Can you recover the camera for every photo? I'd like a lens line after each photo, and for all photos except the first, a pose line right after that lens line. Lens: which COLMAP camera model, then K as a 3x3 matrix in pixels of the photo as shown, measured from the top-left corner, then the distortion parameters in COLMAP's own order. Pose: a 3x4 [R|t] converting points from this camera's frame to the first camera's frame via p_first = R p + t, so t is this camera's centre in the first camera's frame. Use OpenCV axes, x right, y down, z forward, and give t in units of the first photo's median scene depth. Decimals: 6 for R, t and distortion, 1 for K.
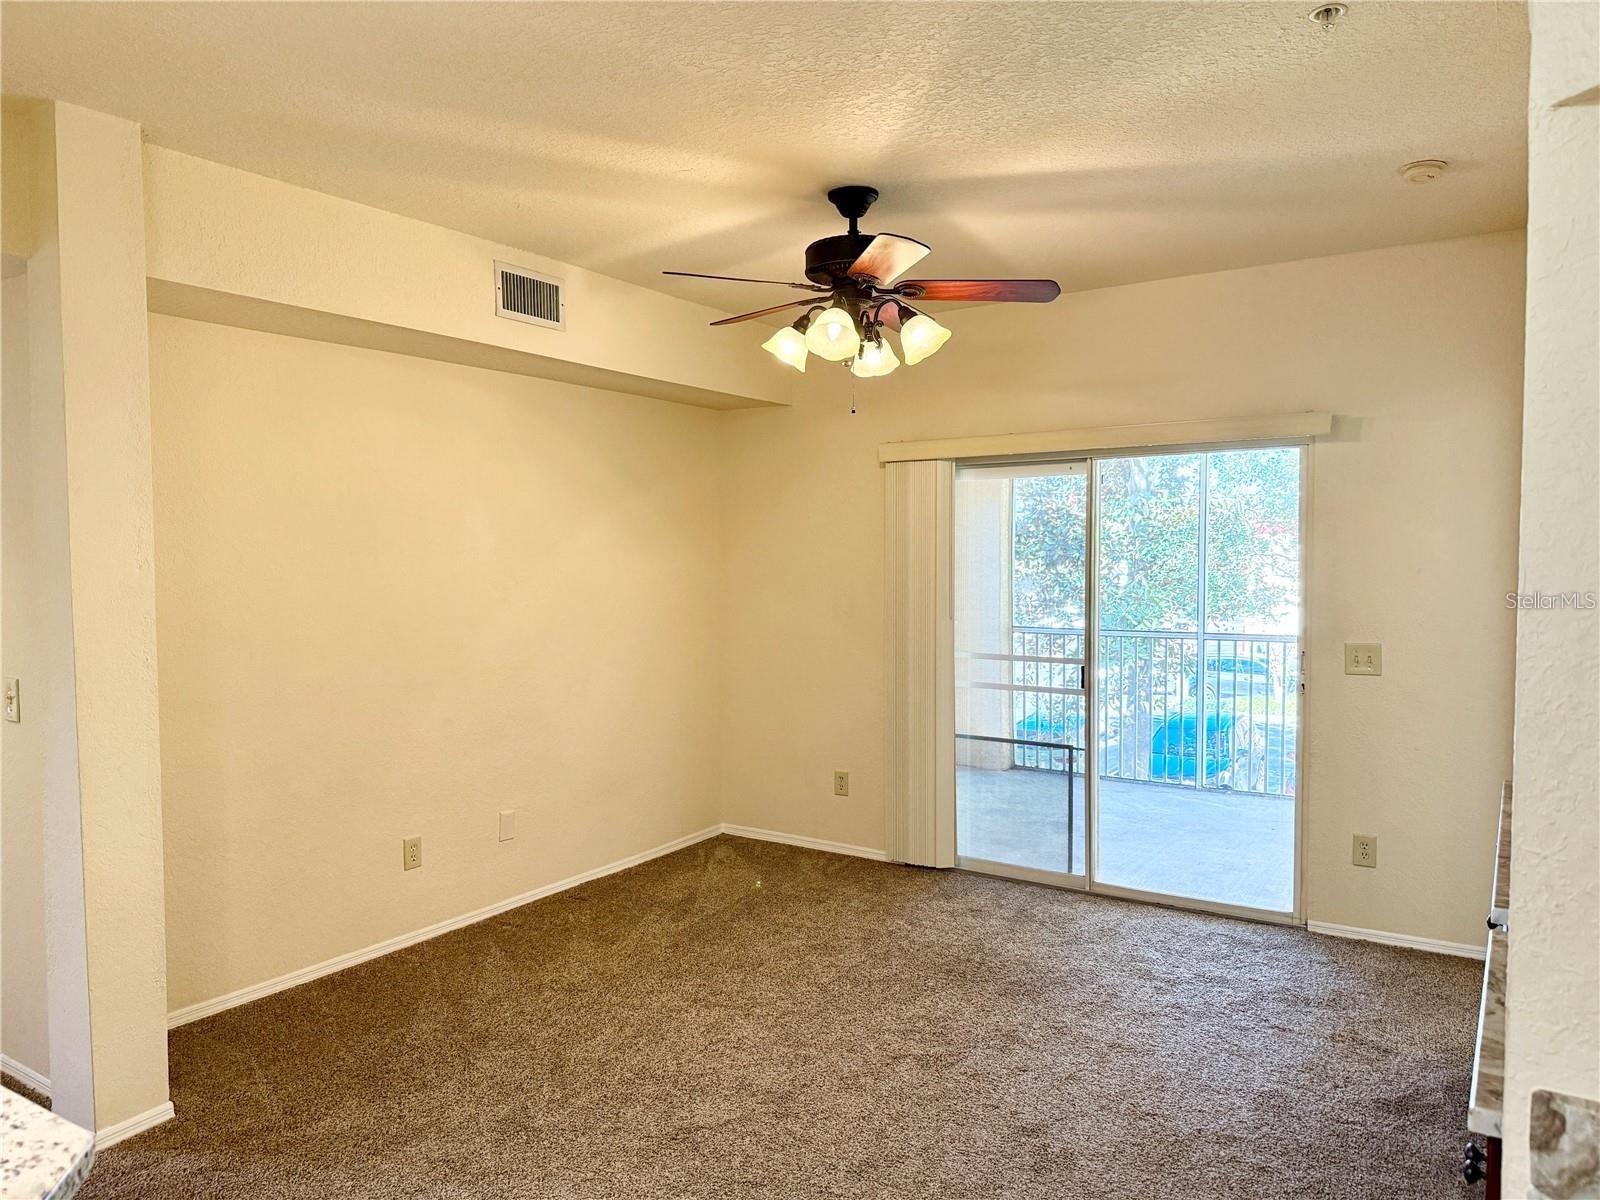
lens RADIAL K [[1106.5, 0, 800.0], [0, 1106.5, 600.0], [0, 0, 1]] dist [0.124197, -0.206290]
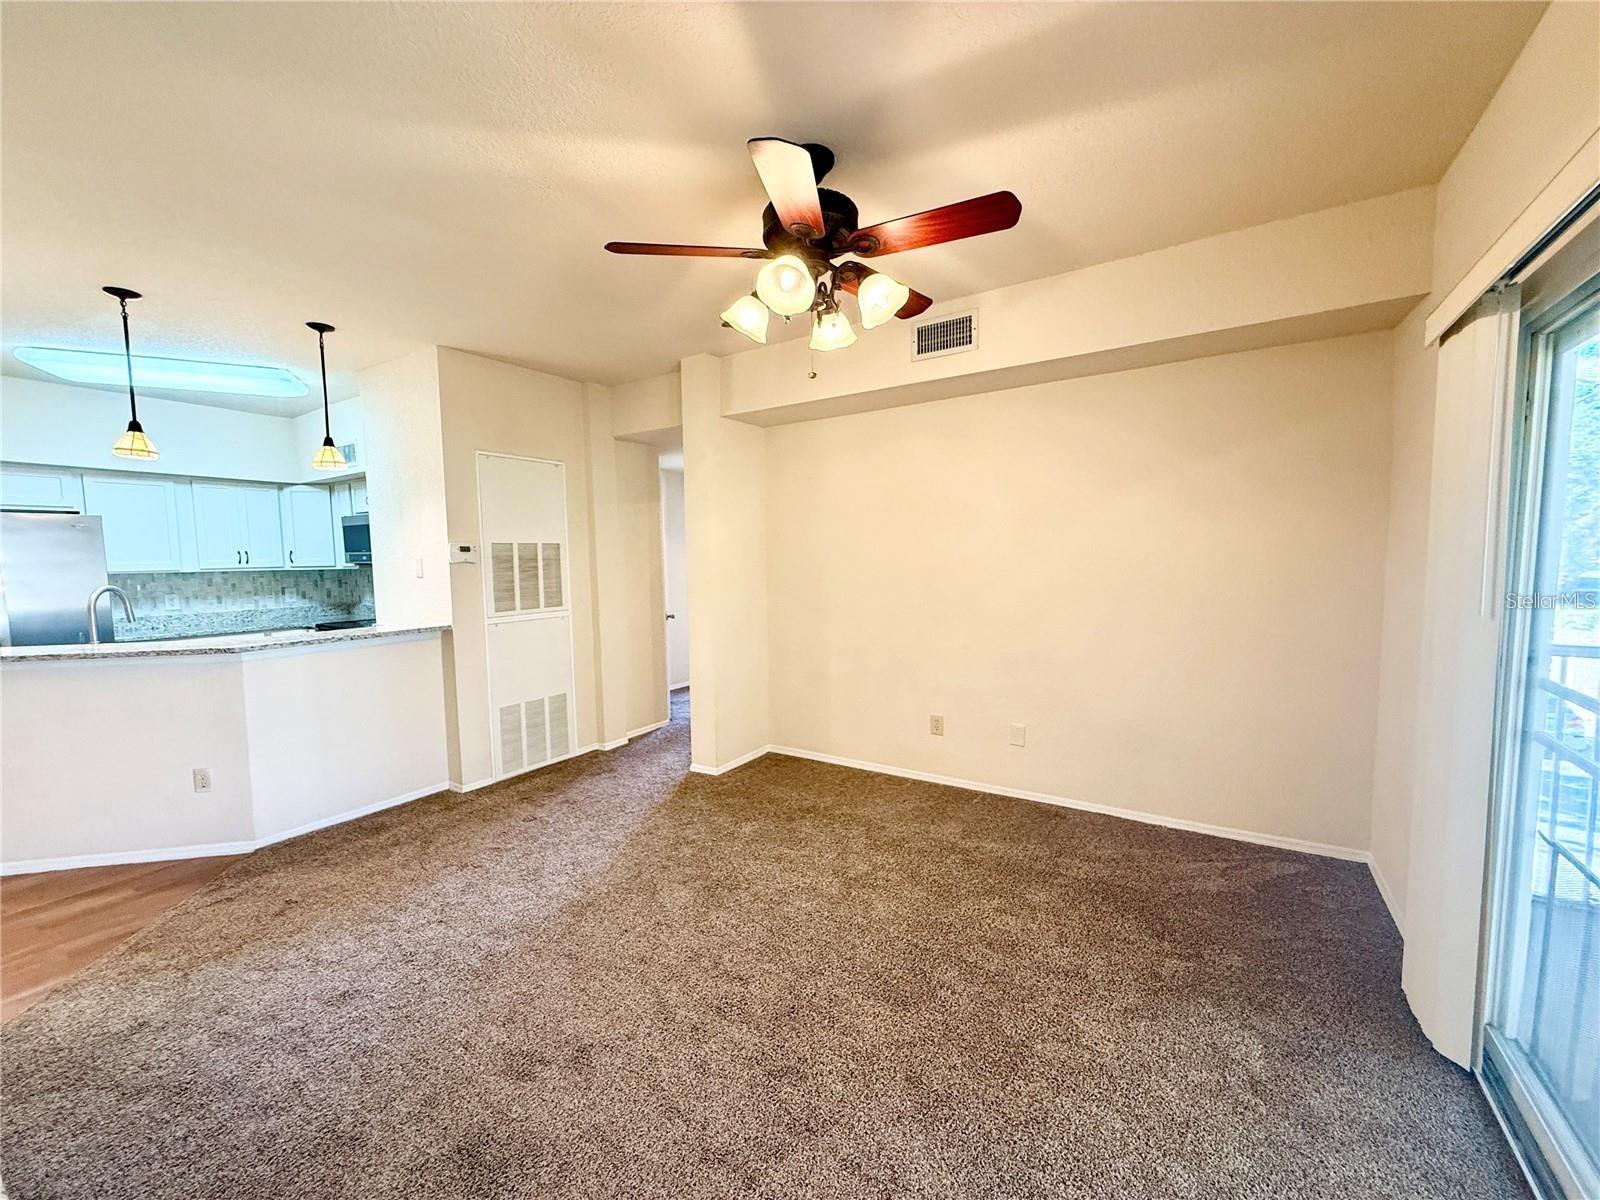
lens RADIAL K [[639.3, 0, 792.5], [0, 639.3, 604.5], [0, 0, 1]] dist [0.002812, 0.000373]
pose [[-0.002891, 0.083064, -0.996540, 0.473815], [-0.024230, 0.996246, 0.083110, -0.009044], [0.999702, 0.024386, -0.000867, 0.718029]]
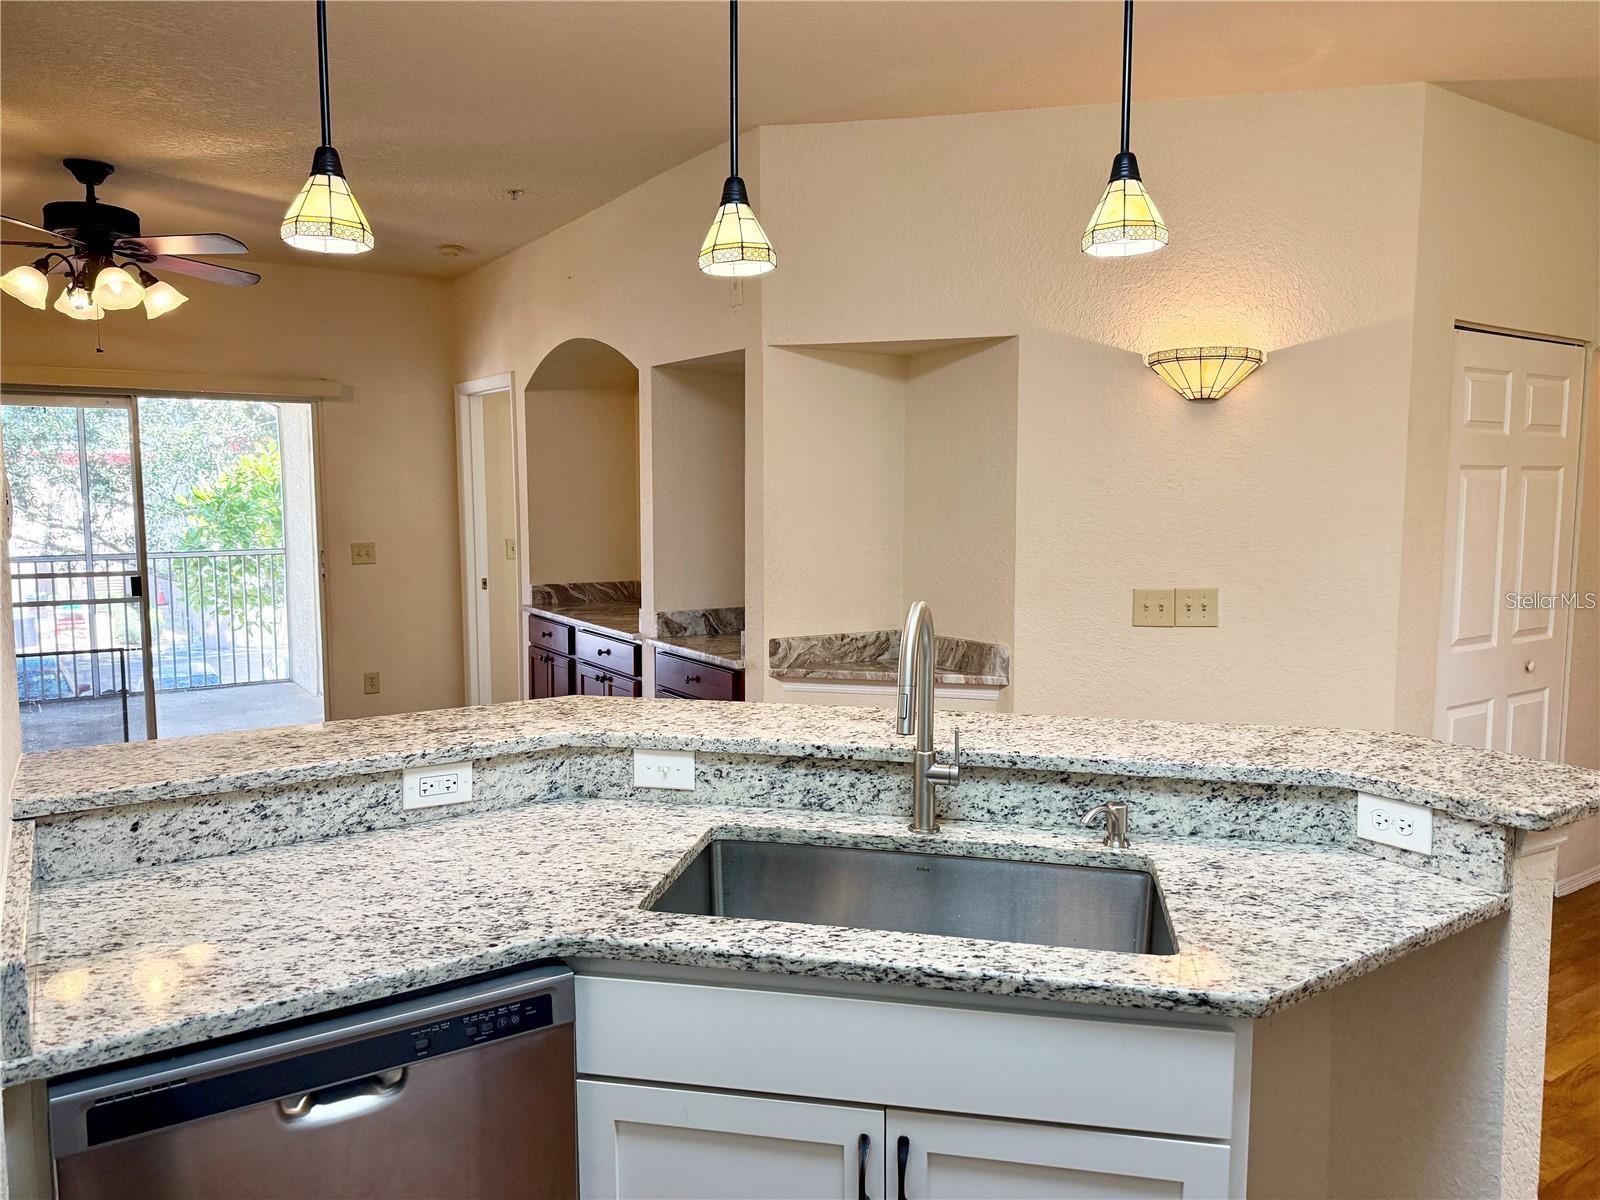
lens RADIAL K [[1106.5, 0, 800.0], [0, 1106.5, 600.0], [0, 0, 1]] dist [0.124197, -0.206290]
pose [[0.411072, -0.084745, 0.907655, -0.541834], [0.030847, 0.996393, 0.079059, 0.012930], [-0.911081, -0.004500, 0.412203, -0.110546]]
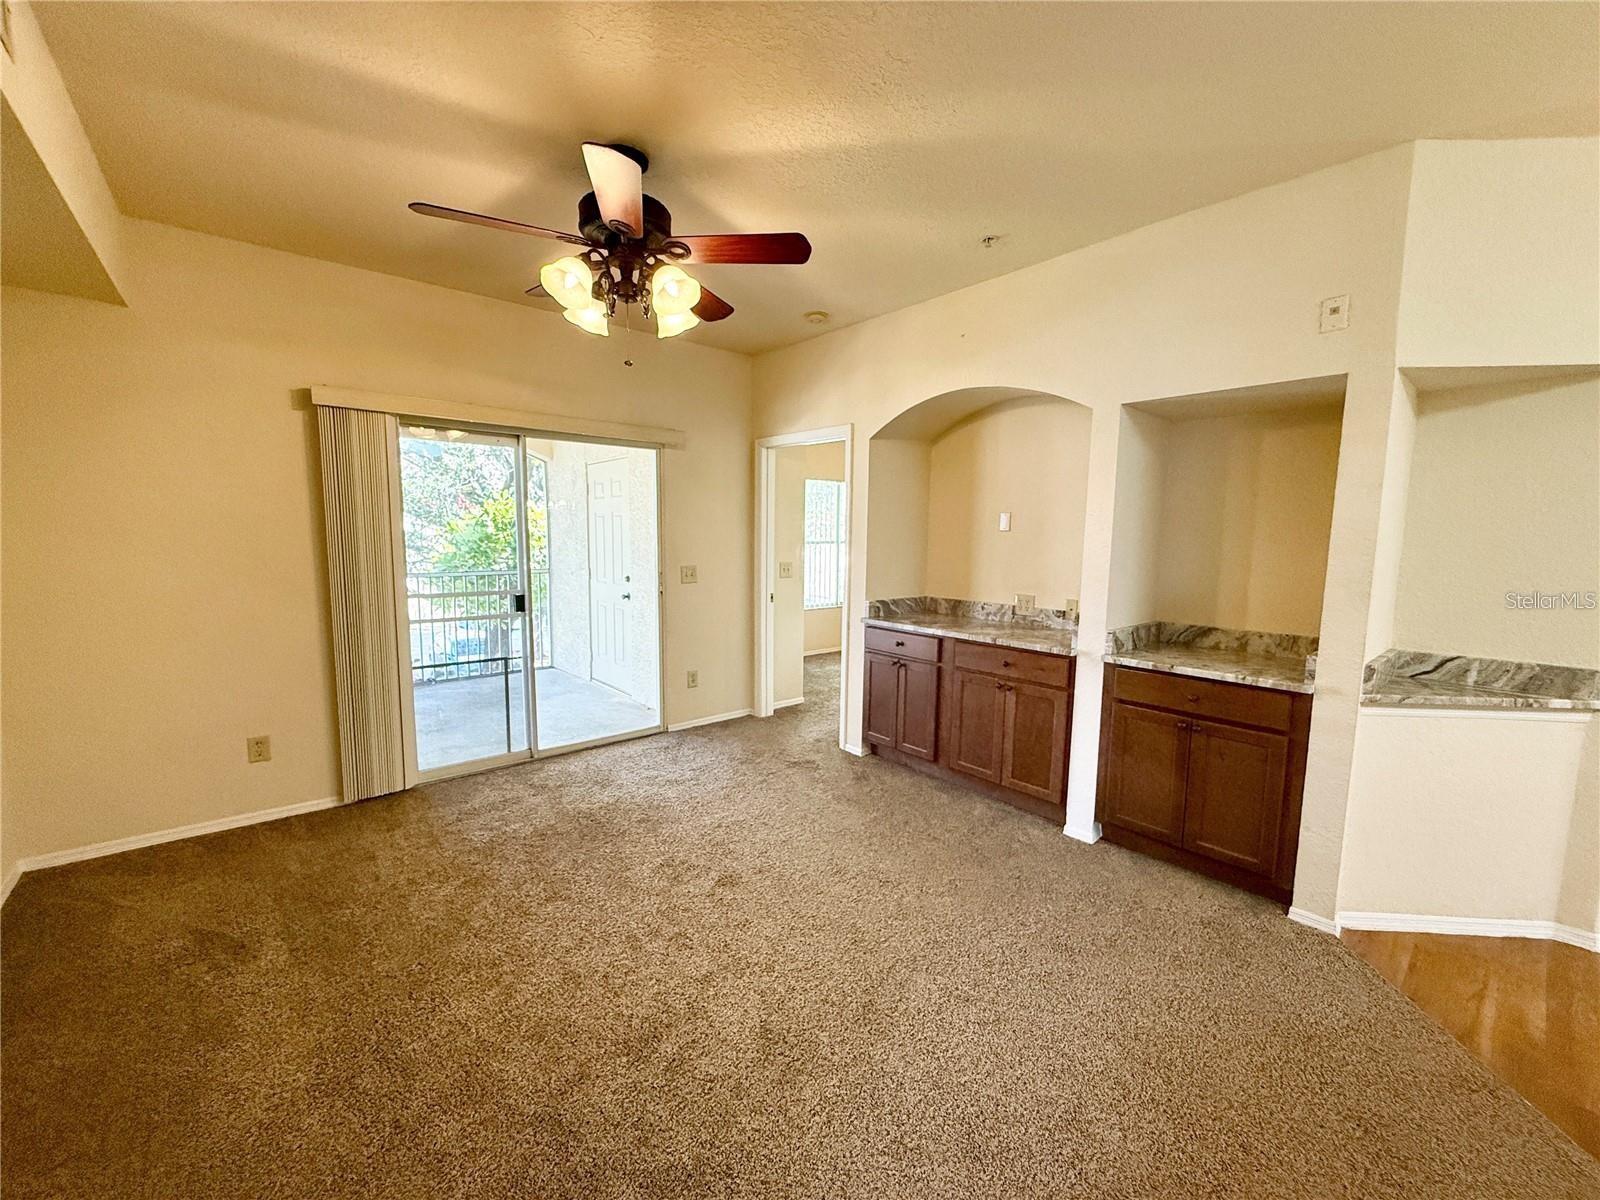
lens RADIAL K [[639.3, 0, 792.5], [0, 639.3, 604.5], [0, 0, 1]] dist [0.002812, 0.000373]
pose [[0.289018, -0.099176, 0.952173, -0.390269], [0.023298, 0.995053, 0.096570, 0.004764], [-0.957040, -0.005727, 0.289899, 0.491231]]
